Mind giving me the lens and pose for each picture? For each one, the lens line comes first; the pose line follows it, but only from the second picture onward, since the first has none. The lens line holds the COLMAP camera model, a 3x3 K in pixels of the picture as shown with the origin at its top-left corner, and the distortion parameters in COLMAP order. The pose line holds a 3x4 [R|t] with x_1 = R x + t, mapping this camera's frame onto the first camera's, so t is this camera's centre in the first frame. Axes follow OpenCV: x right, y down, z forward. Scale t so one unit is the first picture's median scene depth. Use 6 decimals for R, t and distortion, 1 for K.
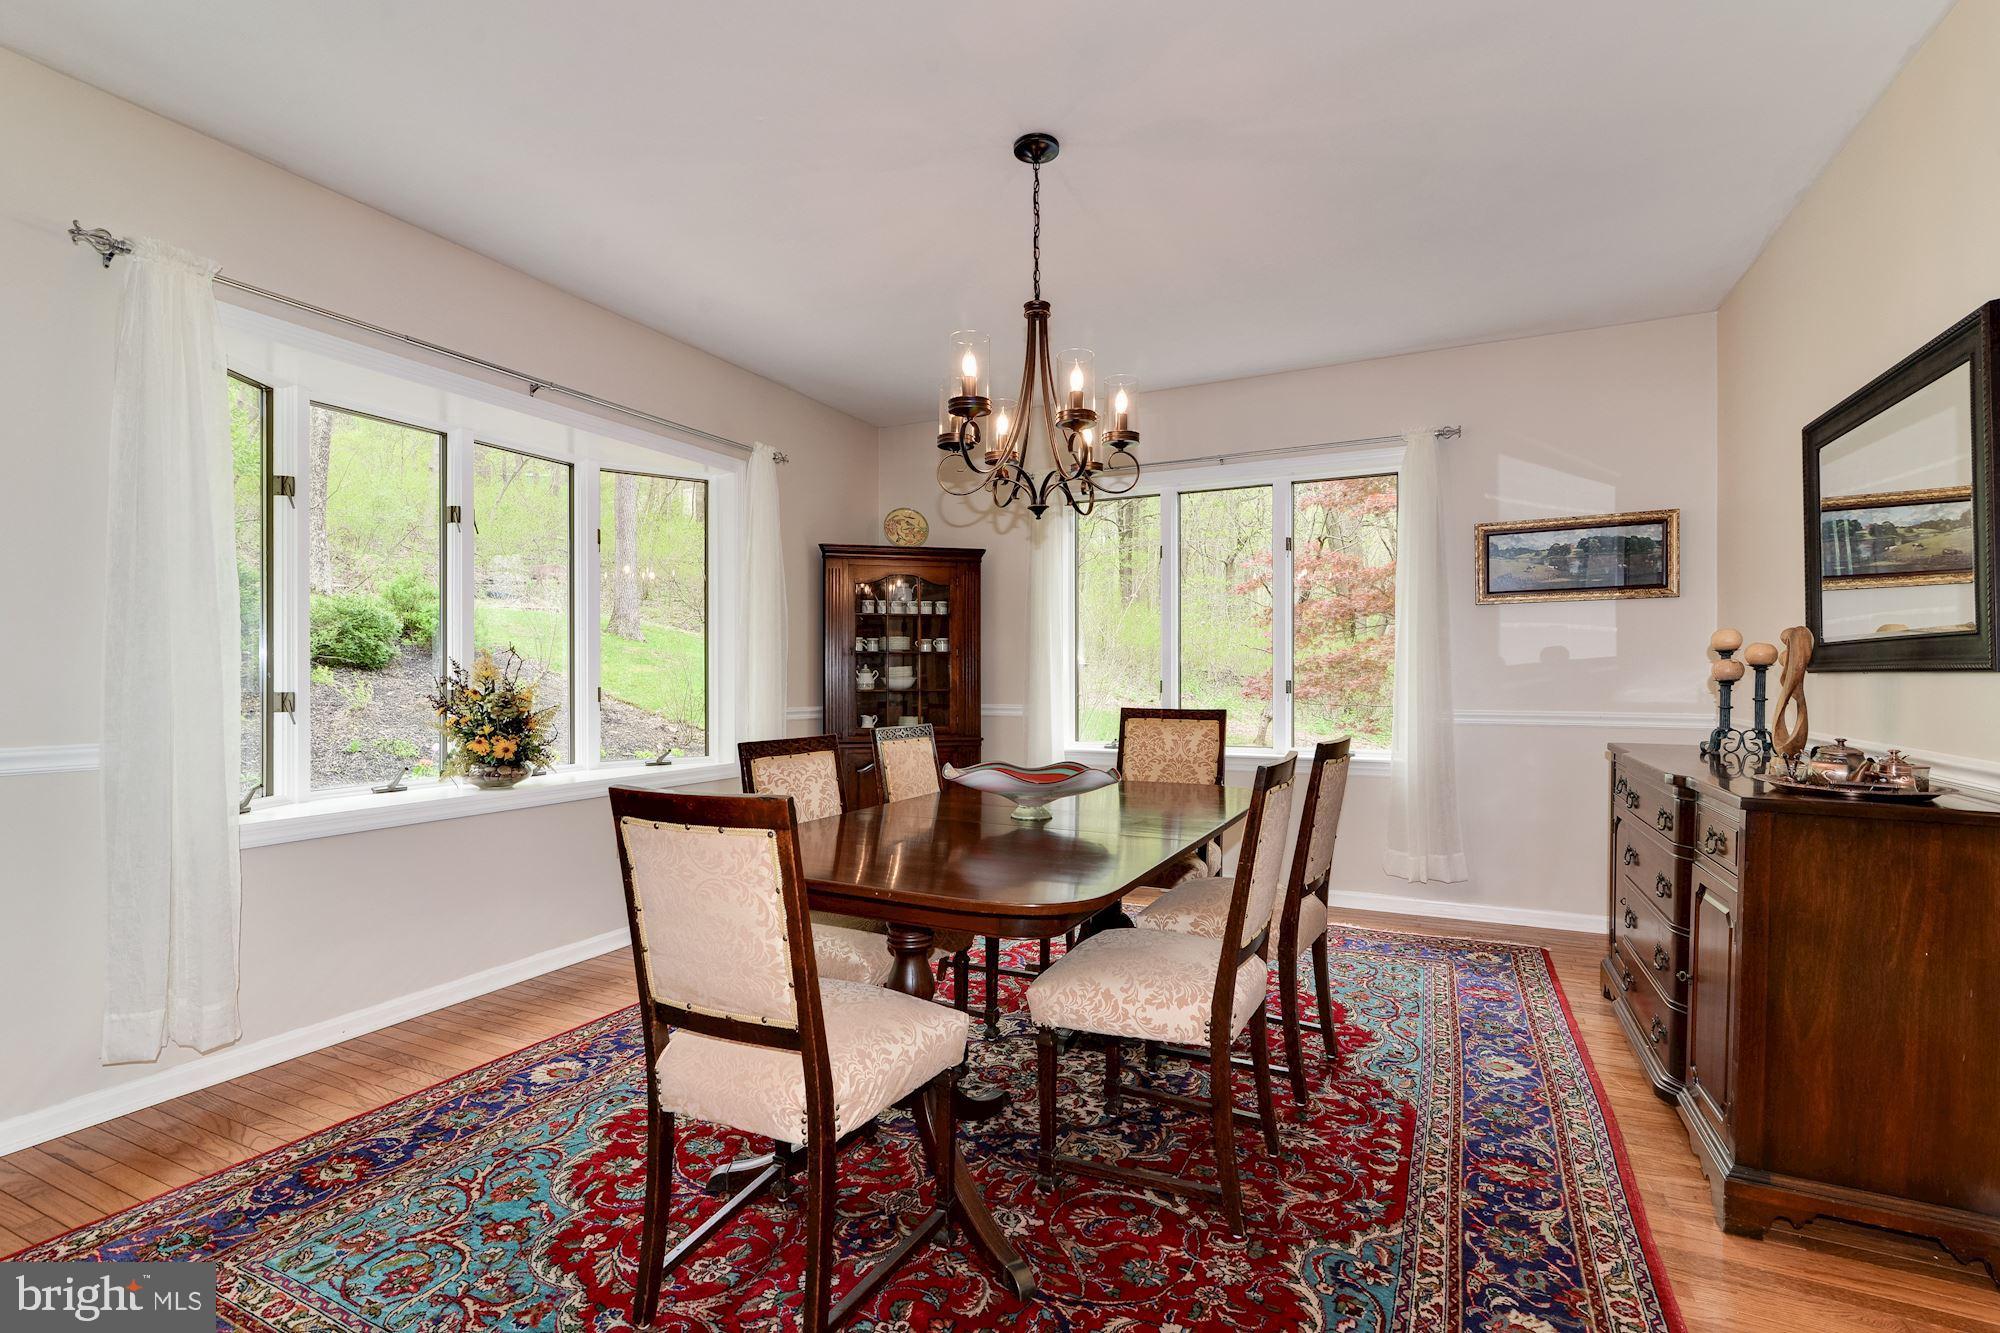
lens RADIAL K [[915.4, 0, 1005.6], [0, 915.4, 671.8], [0, 0, 1]] dist [-0.002227, -0.000852]
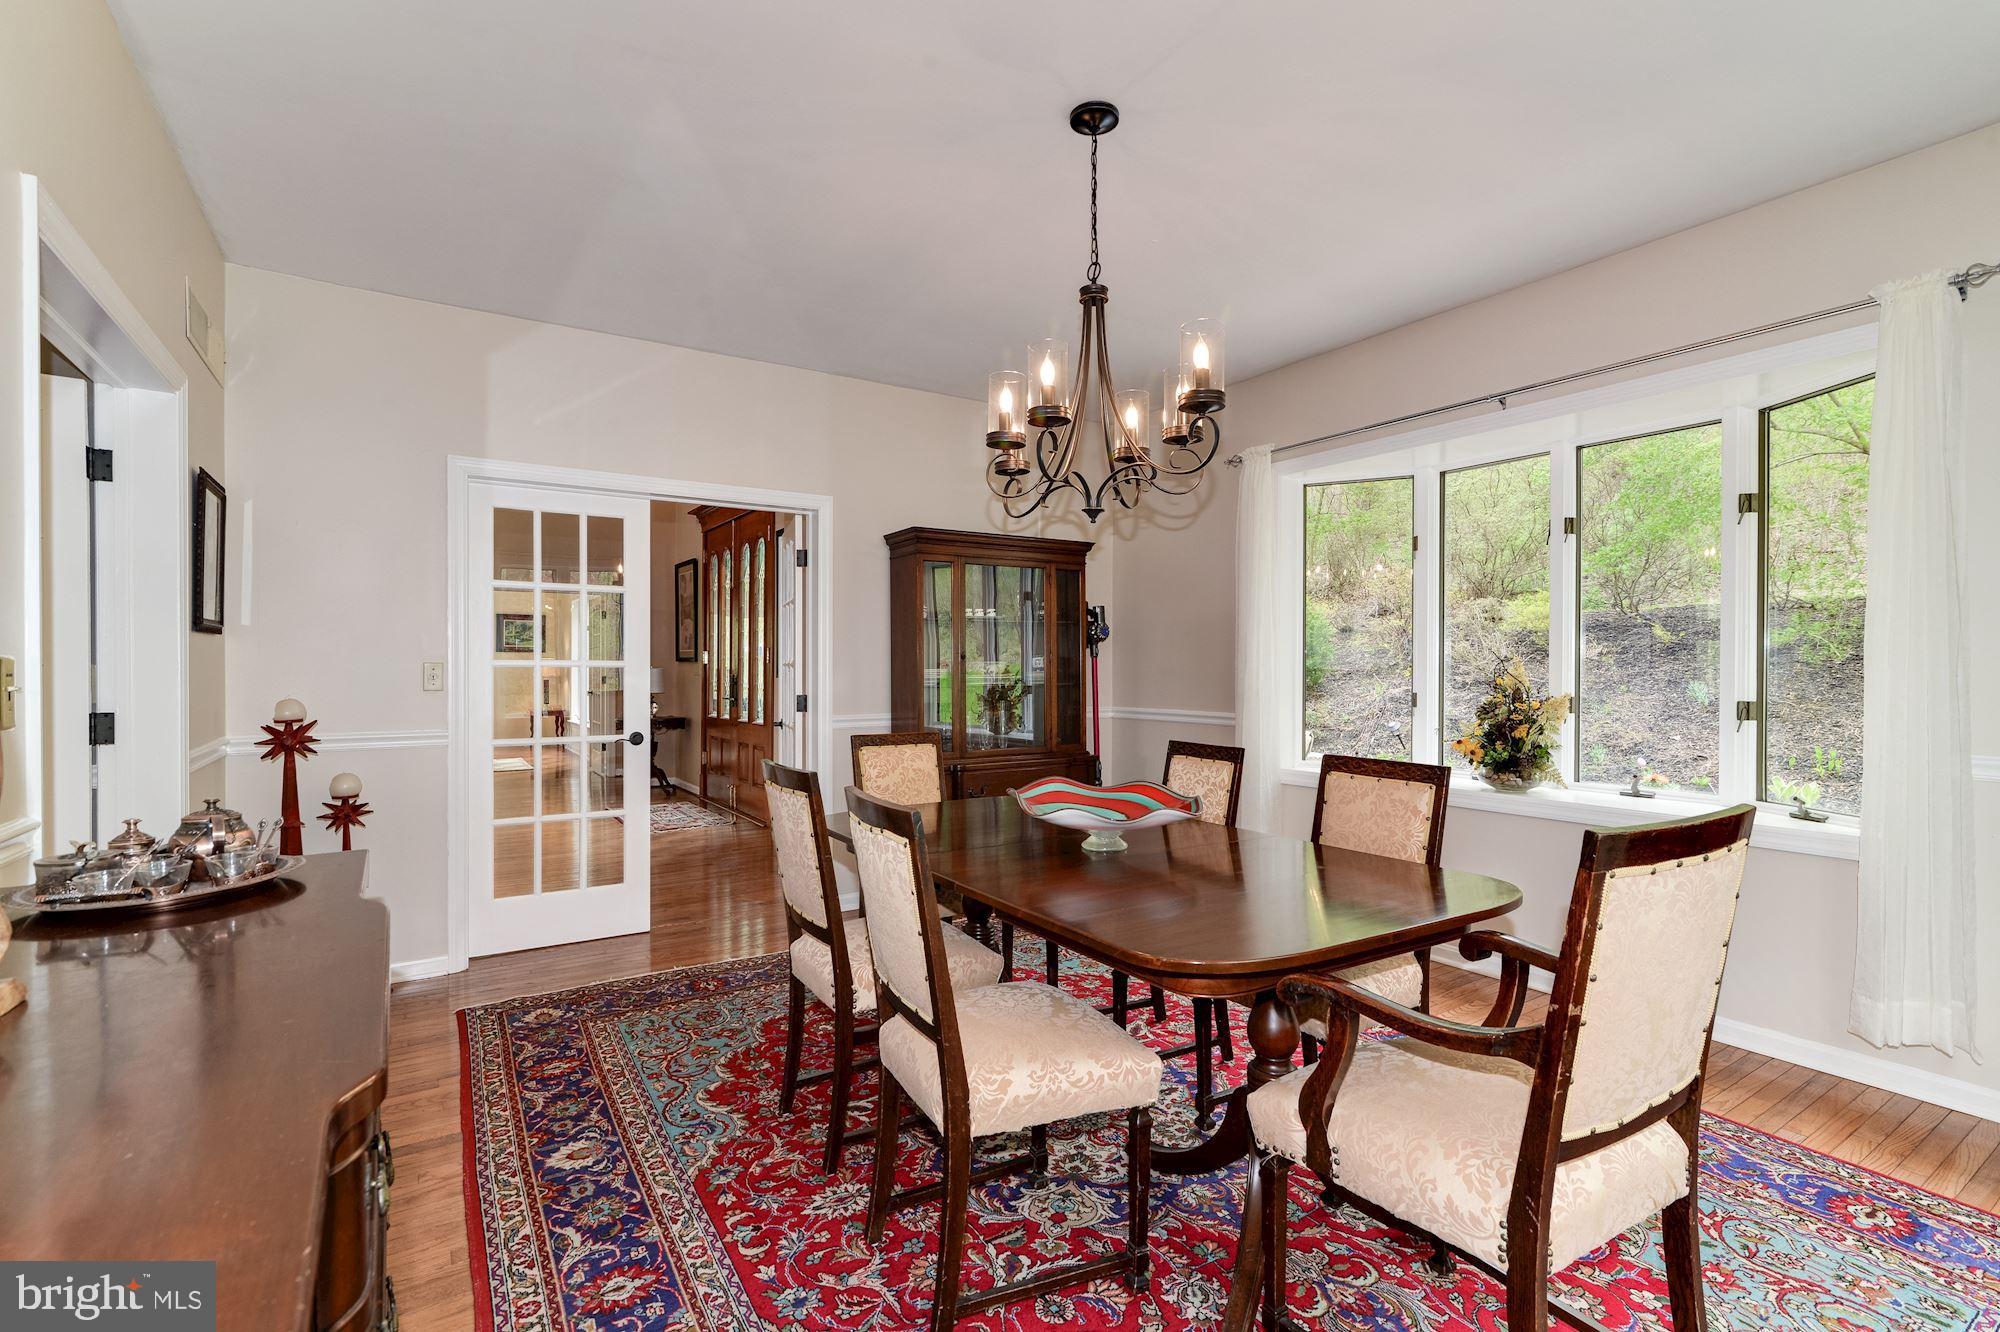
lens RADIAL K [[922.4, 0, 986.6], [0, 922.4, 673.3], [0, 0, 1]] dist [-0.002259, 0.000064]
pose [[-0.536324, 0.007256, -0.843981, 1.150112], [0.005810, 0.999971, 0.004905, -0.031624], [0.843992, -0.002273, -0.536351, 1.844963]]
